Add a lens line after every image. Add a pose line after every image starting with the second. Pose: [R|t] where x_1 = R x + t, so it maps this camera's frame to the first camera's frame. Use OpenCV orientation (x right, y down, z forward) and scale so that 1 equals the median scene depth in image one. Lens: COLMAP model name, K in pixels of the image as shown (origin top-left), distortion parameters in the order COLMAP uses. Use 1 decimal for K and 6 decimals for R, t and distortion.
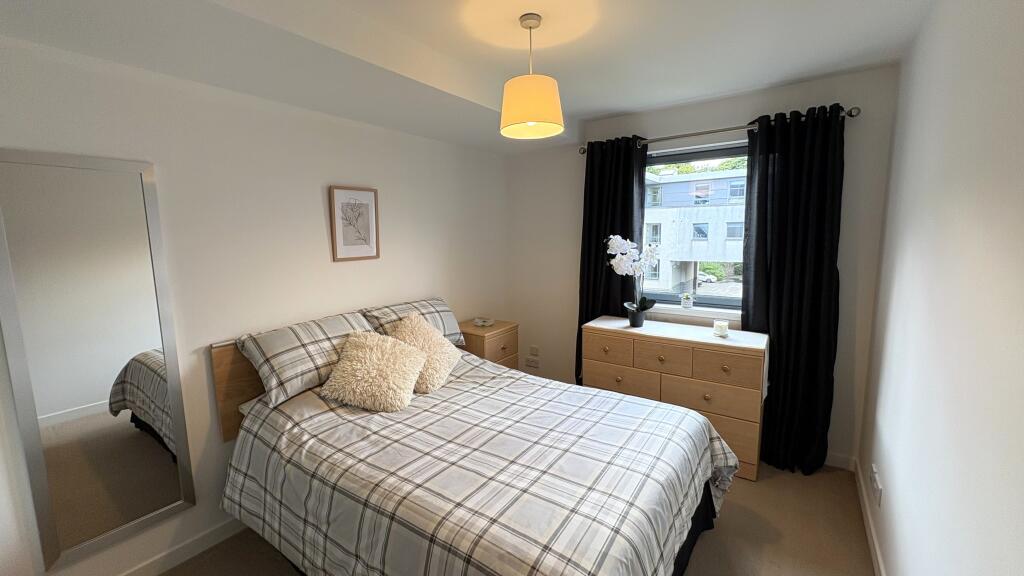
lens RADIAL K [[414.8, 0, 512.5], [0, 414.8, 285.6], [0, 0, 1]] dist [0.000845, 0.000062]
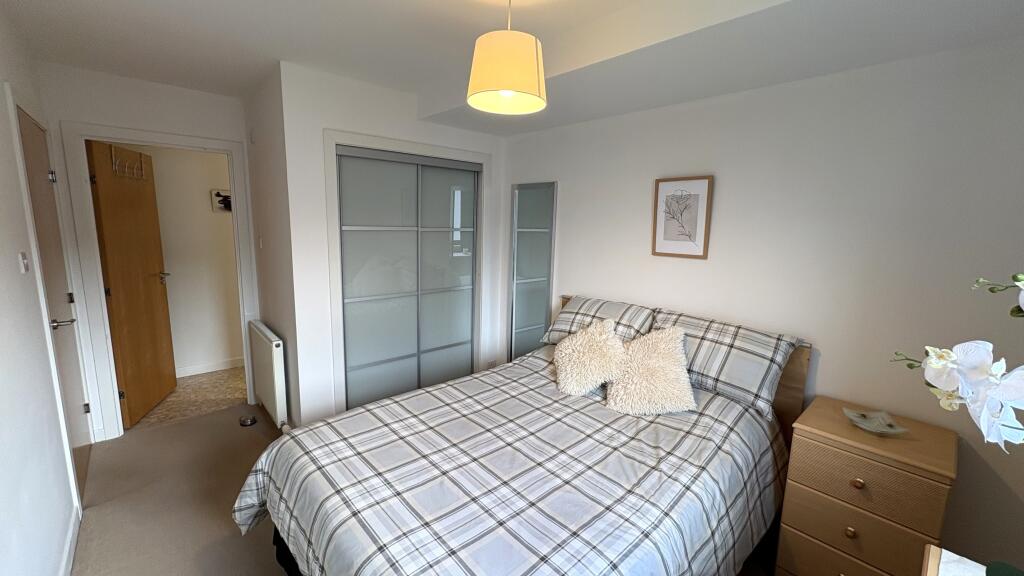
lens RADIAL K [[414.8, 0, 511.2], [0, 414.8, 283.8], [0, 0, 1]] dist [0.000845, 0.000062]
pose [[-0.232592, 0.156430, -0.959912, 0.752782], [-0.147345, 0.969920, 0.193764, -0.160306], [0.961348, 0.186506, -0.202546, 1.057293]]
